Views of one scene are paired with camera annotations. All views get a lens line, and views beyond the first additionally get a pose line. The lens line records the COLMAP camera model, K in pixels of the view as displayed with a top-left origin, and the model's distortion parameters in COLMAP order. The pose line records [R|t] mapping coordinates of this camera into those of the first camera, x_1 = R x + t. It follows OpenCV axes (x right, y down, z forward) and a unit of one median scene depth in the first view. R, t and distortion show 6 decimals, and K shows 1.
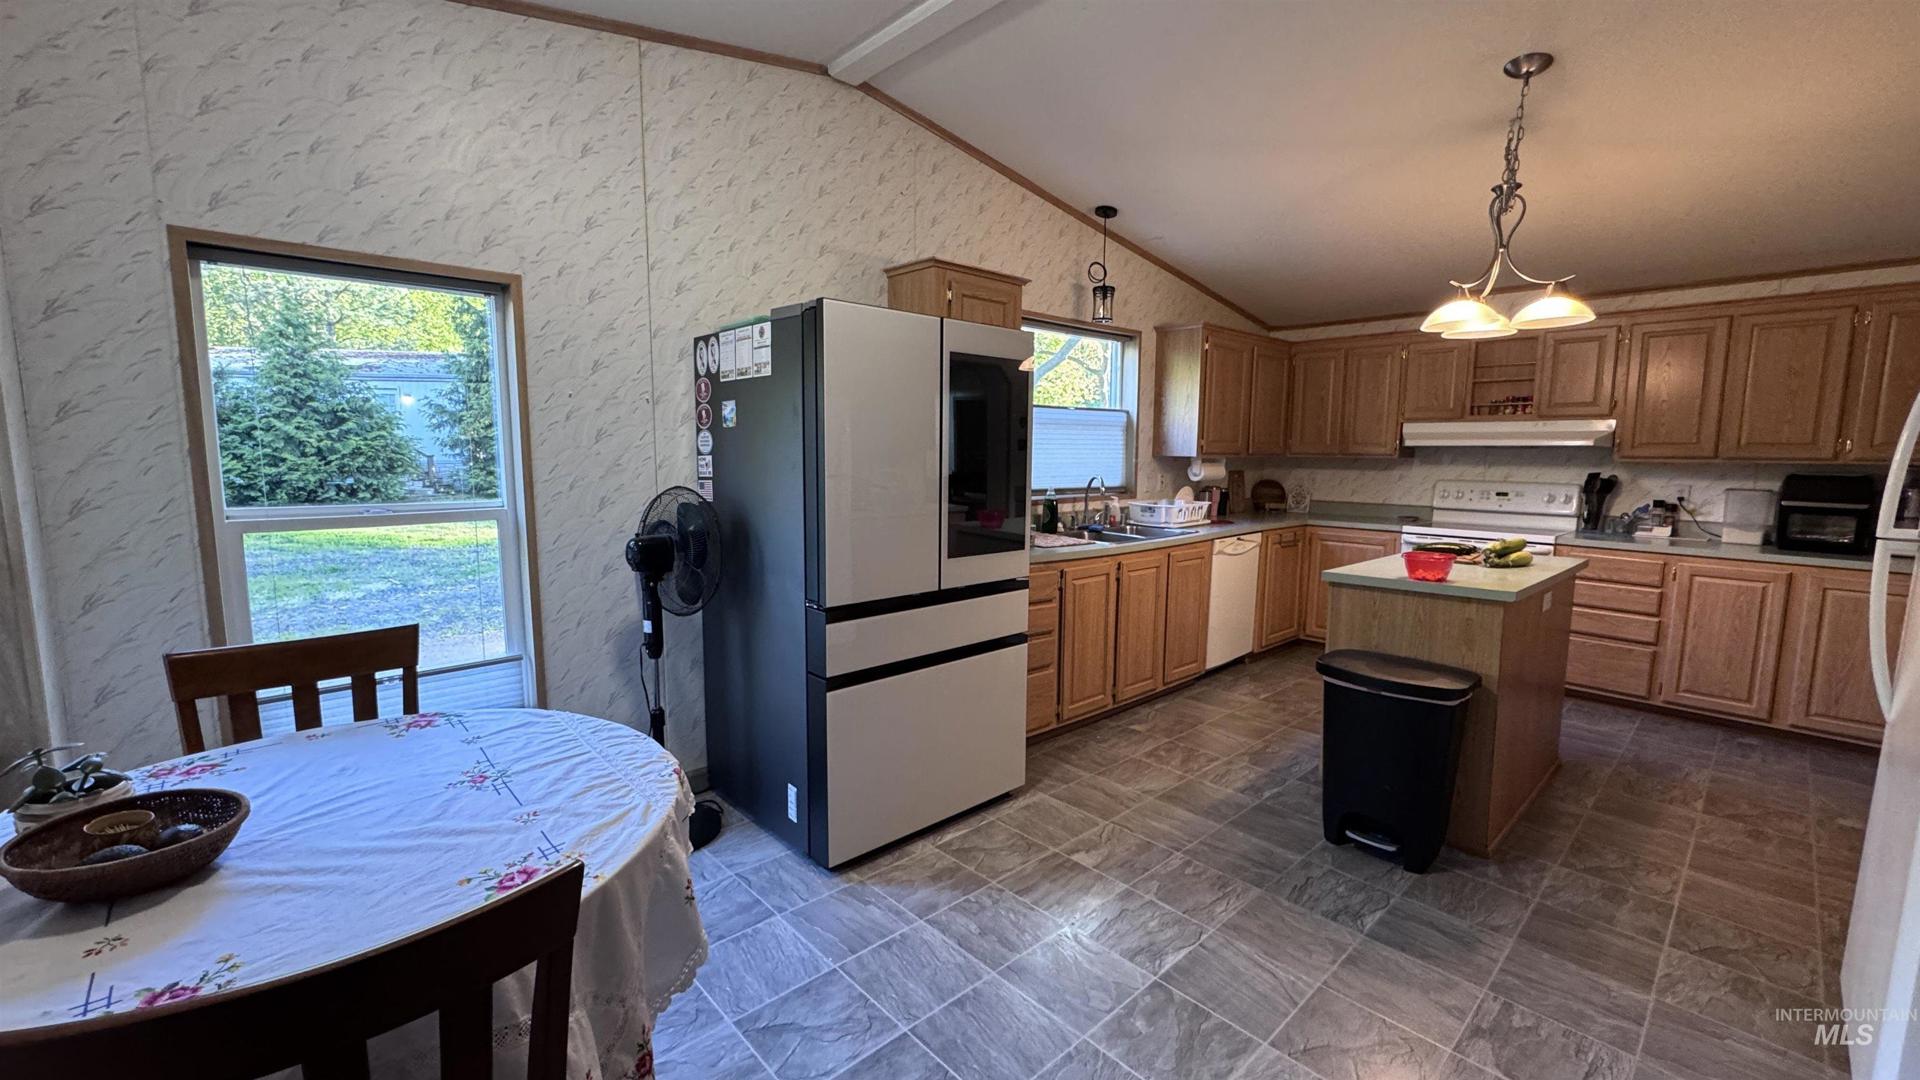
lens RADIAL K [[767.8, 0, 962.5], [0, 767.8, 534.9], [0, 0, 1]] dist [-0.001288, -0.000373]
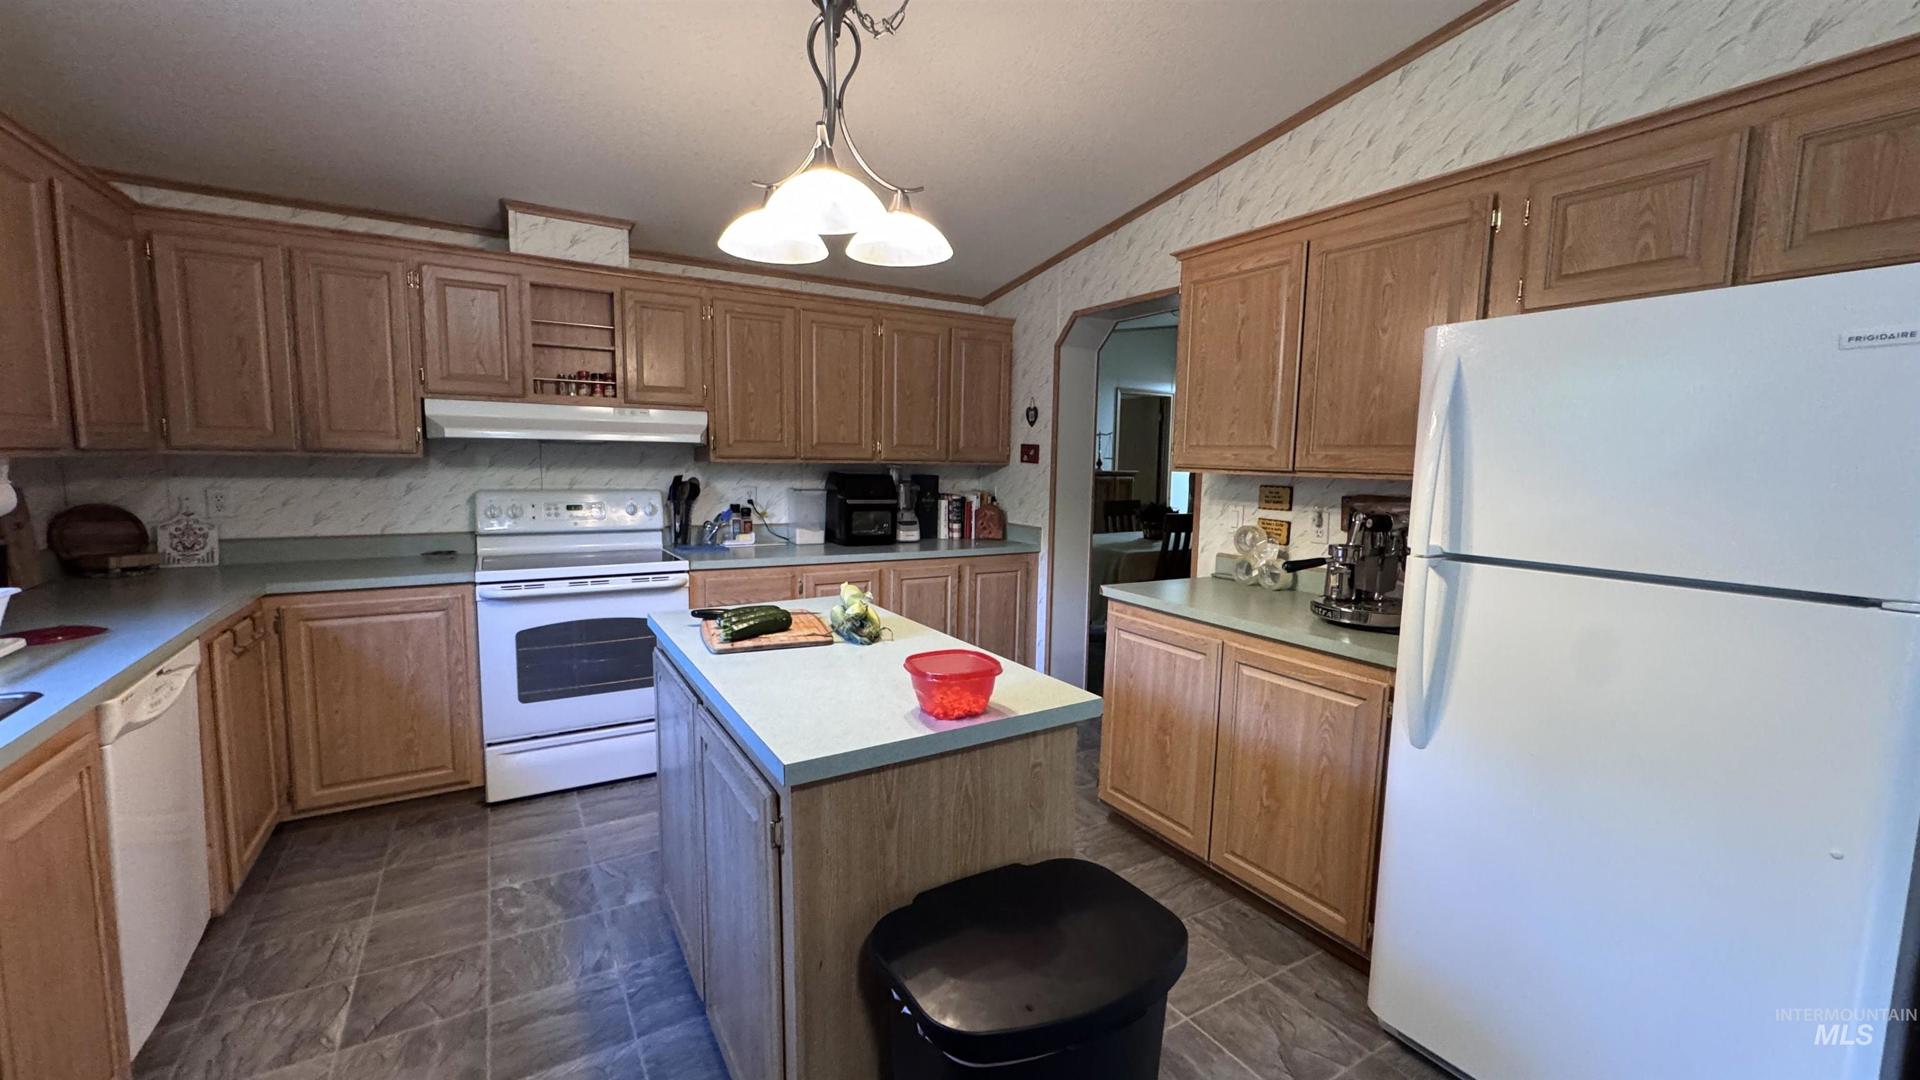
lens RADIAL K [[767.8, 0, 964.1], [0, 767.8, 547.6], [0, 0, 1]] dist [-0.001288, -0.000373]
pose [[0.200382, -0.121069, 0.972209, 0.077485], [0.090145, 0.990404, 0.104755, -0.062974], [-0.975562, 0.066648, 0.209373, 0.535264]]
